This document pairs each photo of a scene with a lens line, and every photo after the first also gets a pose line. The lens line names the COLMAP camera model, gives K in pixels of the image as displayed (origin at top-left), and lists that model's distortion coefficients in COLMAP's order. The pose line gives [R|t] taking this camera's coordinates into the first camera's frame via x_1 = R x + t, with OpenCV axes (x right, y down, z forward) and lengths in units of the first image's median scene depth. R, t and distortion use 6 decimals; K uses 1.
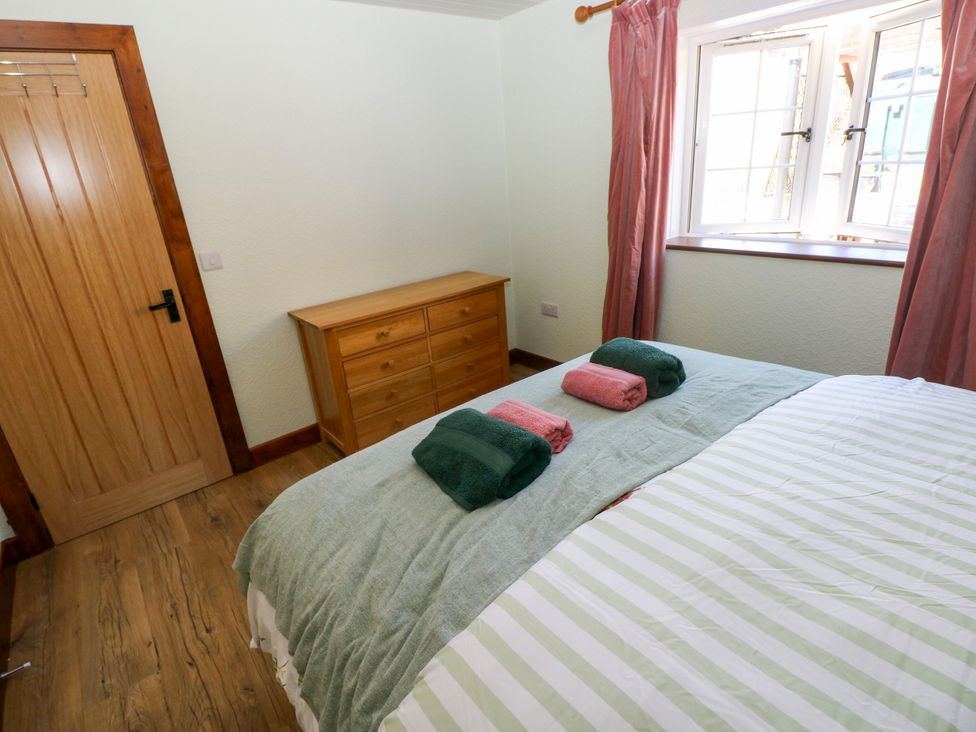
lens RADIAL K [[508.5, 0, 486.6], [0, 508.5, 363.4], [0, 0, 1]] dist [-0.001746, -0.012032]
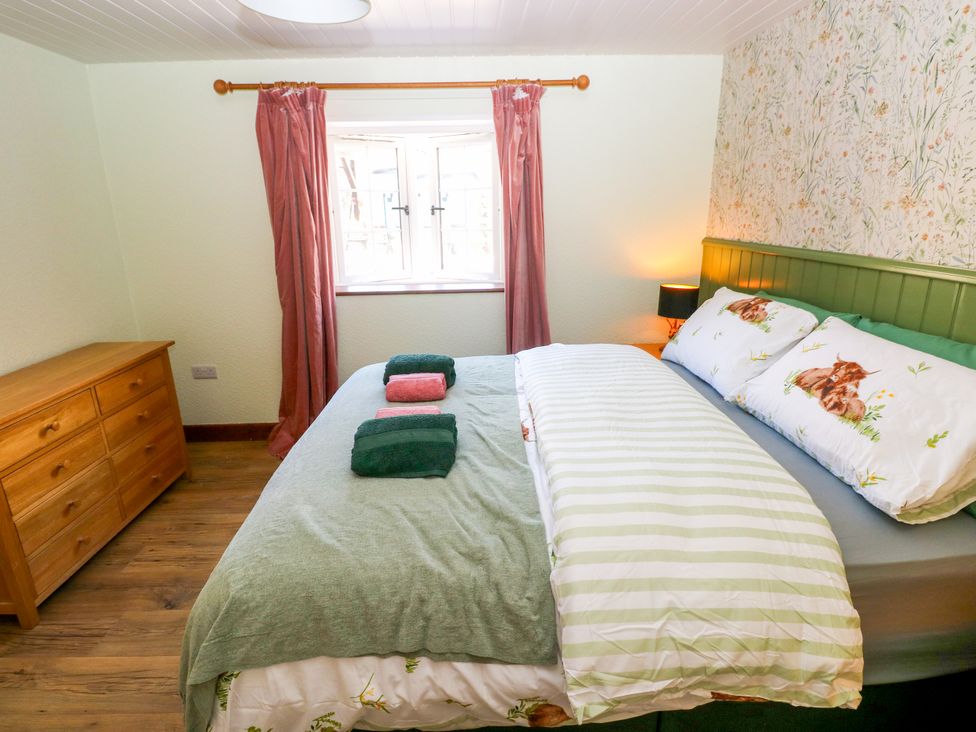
lens RADIAL K [[508.5, 0, 489.1], [0, 508.5, 361.2], [0, 0, 1]] dist [-0.001746, -0.012032]
pose [[0.603751, -0.161135, 0.780717, -0.366282], [0.260772, 0.965397, -0.002411, 0.017154], [-0.753314, 0.205045, 0.624880, 0.024791]]
